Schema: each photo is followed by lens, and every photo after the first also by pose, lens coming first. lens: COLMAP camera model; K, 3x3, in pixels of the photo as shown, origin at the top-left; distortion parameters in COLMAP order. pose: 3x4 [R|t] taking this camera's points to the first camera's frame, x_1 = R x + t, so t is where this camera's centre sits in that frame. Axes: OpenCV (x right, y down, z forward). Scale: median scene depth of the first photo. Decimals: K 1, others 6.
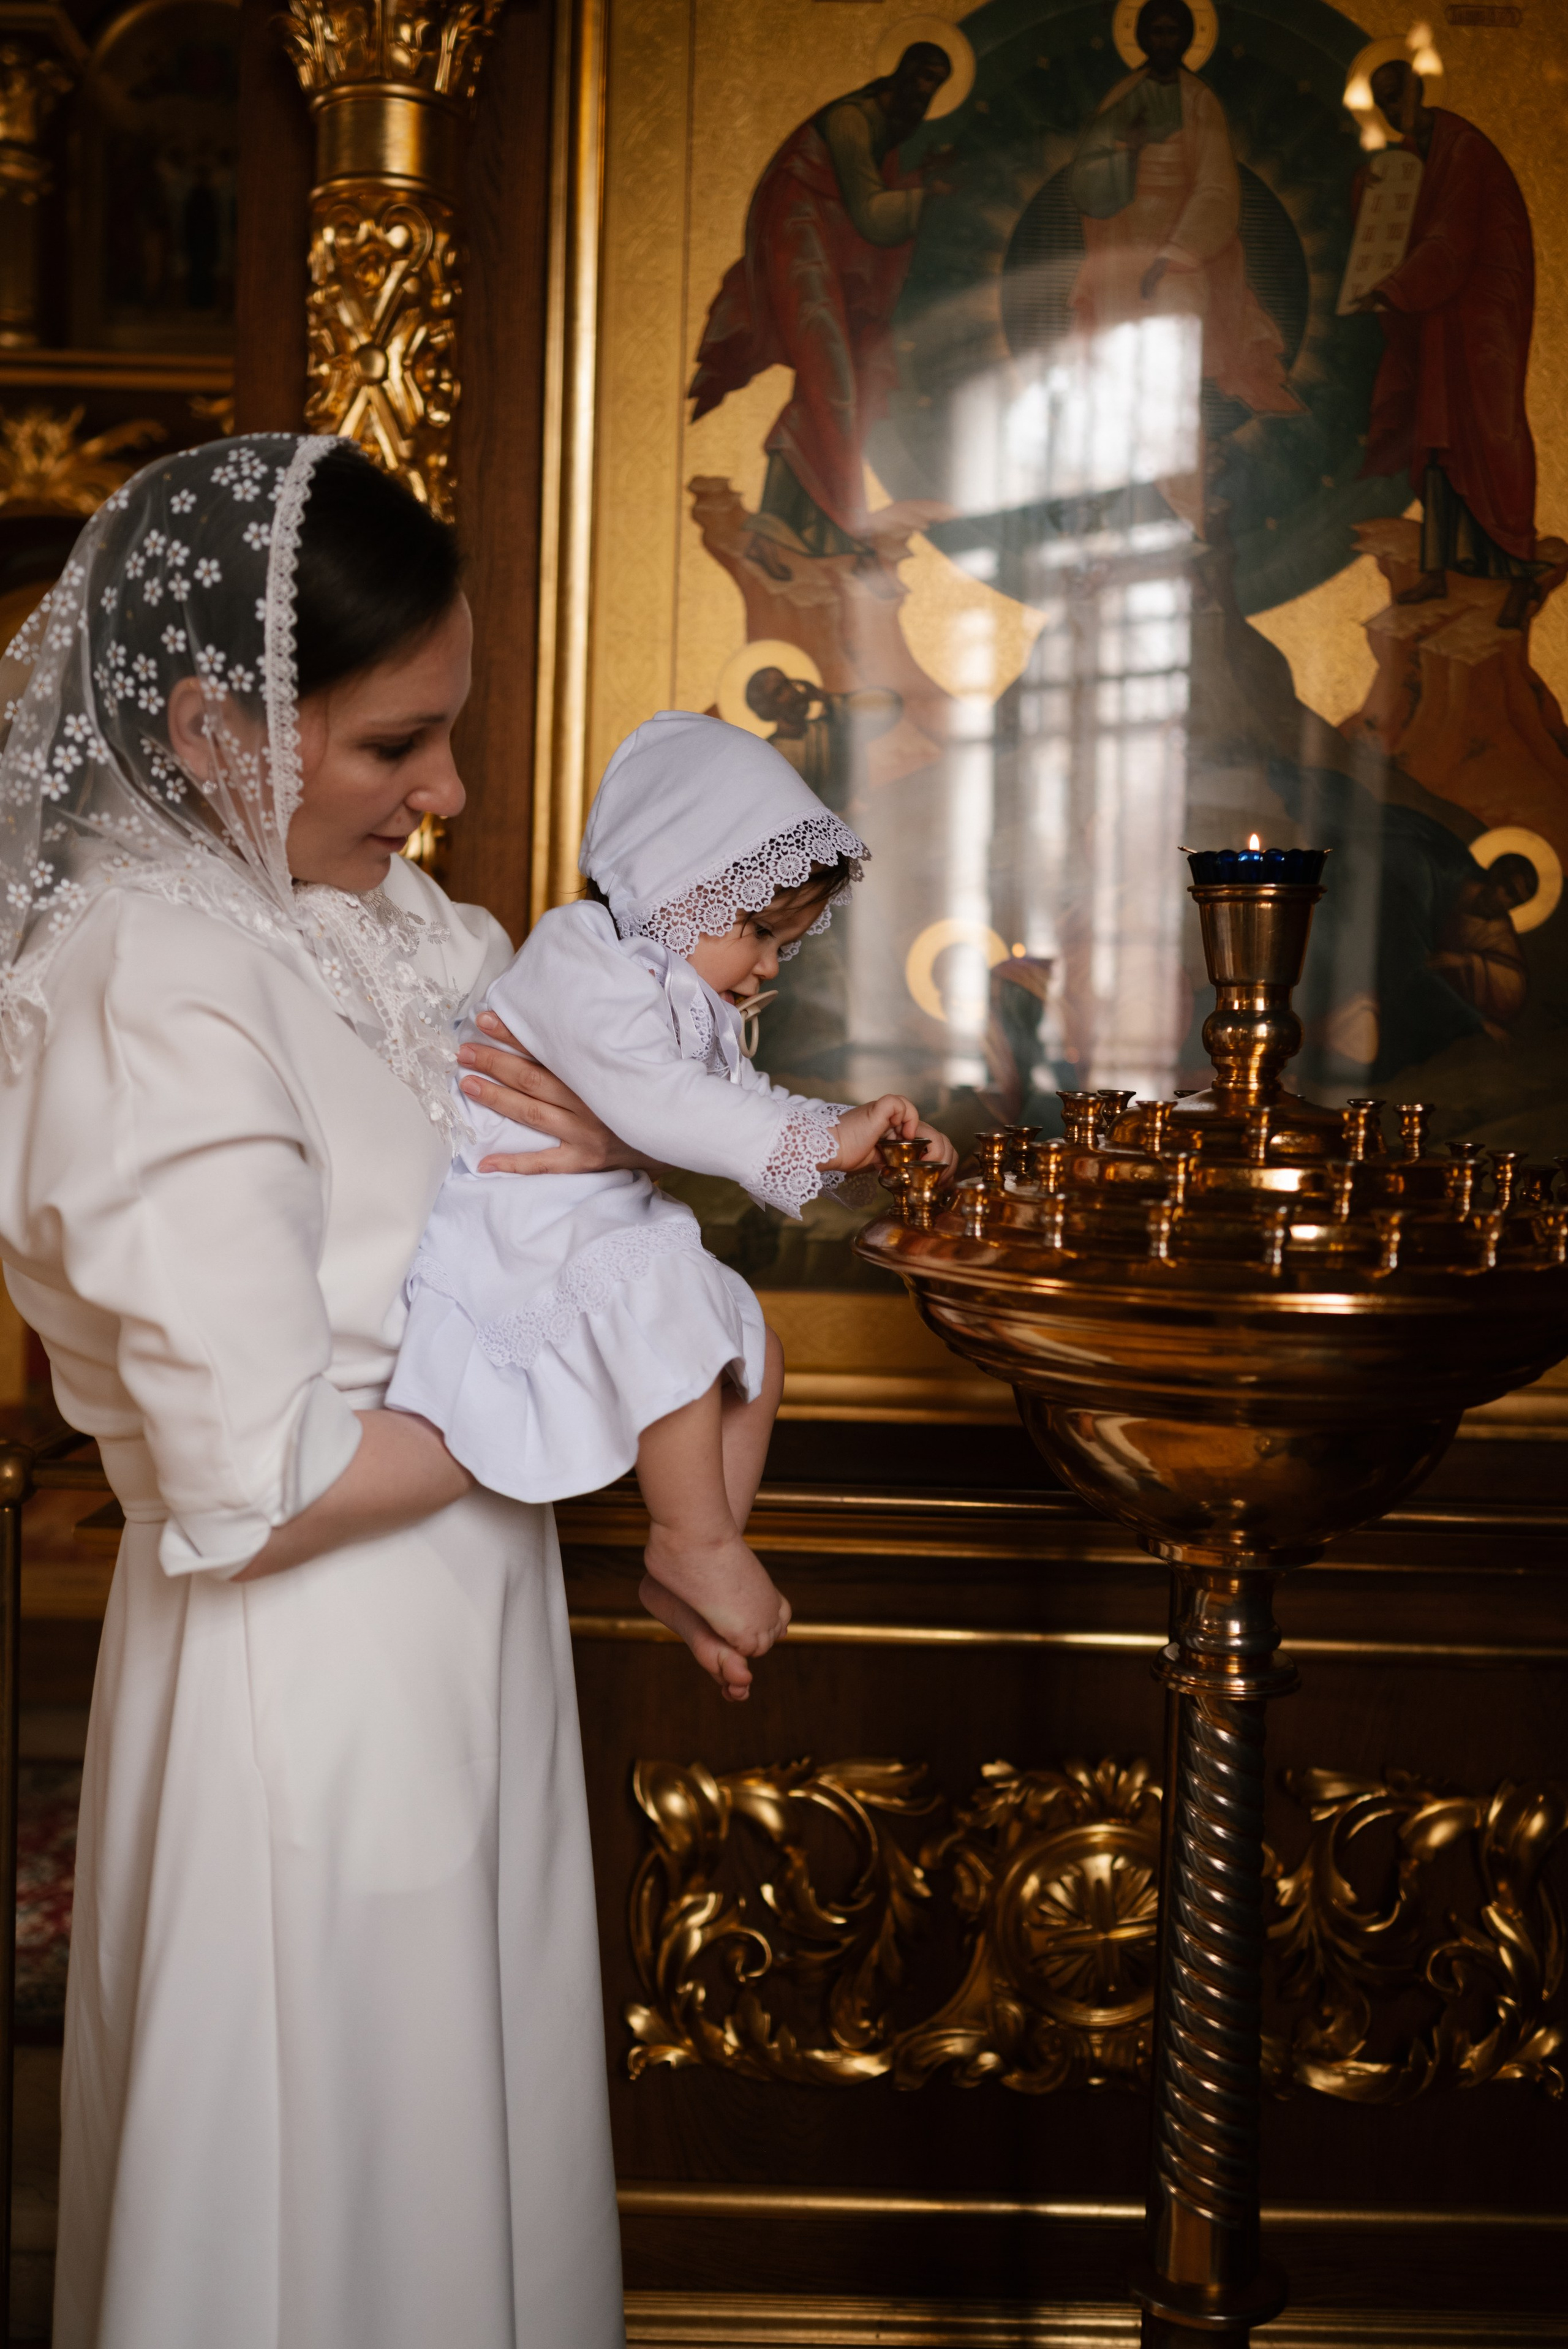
lens RADIAL K [[2250.2, 0, 782.0], [0, 2250.2, 1174.1], [0, 0, 1]] dist [0.003229, 0.000000]
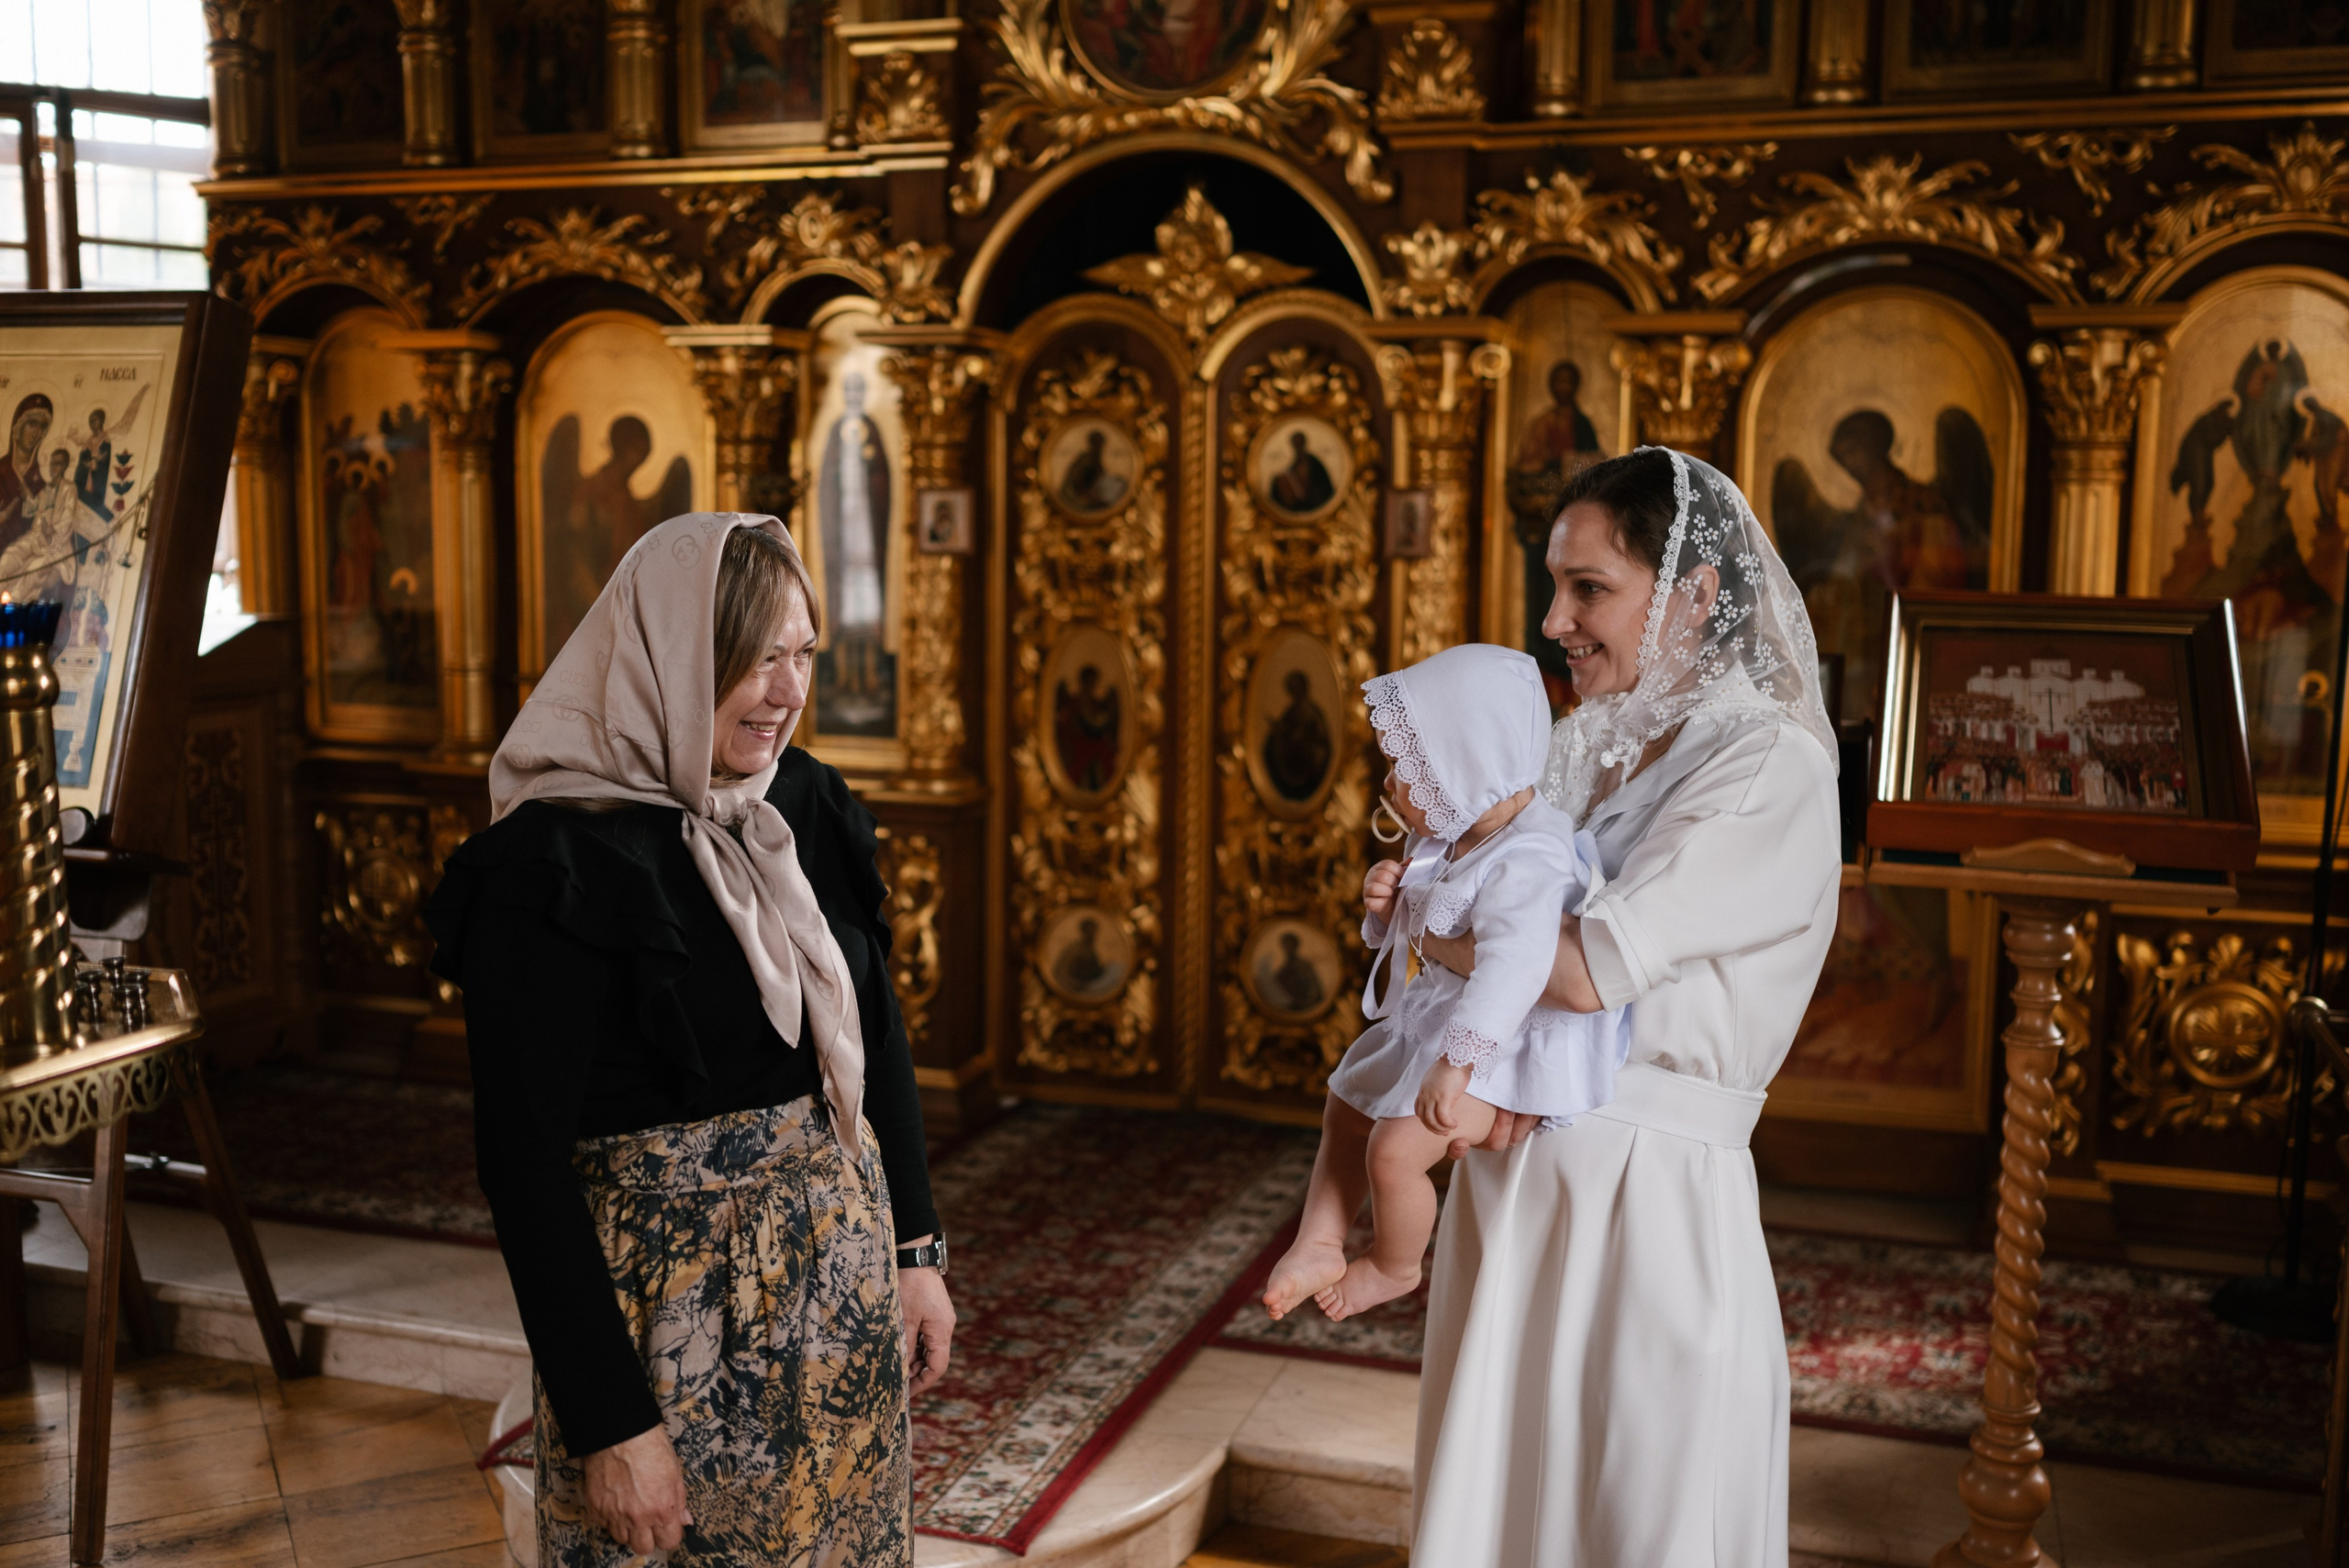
lens RADIAL K [[2250.1, 0, 1158.0], [0, 2250.1, 790.0], [0, 0, 1]] dist [0.003229, 0.000000]
pose [[0.947314, 0.022794, -0.319494, -0.526099], [0.002309, 0.996953, 0.077973, -0.157920], [0.320298, -0.074602, 0.944375, -0.543652]]
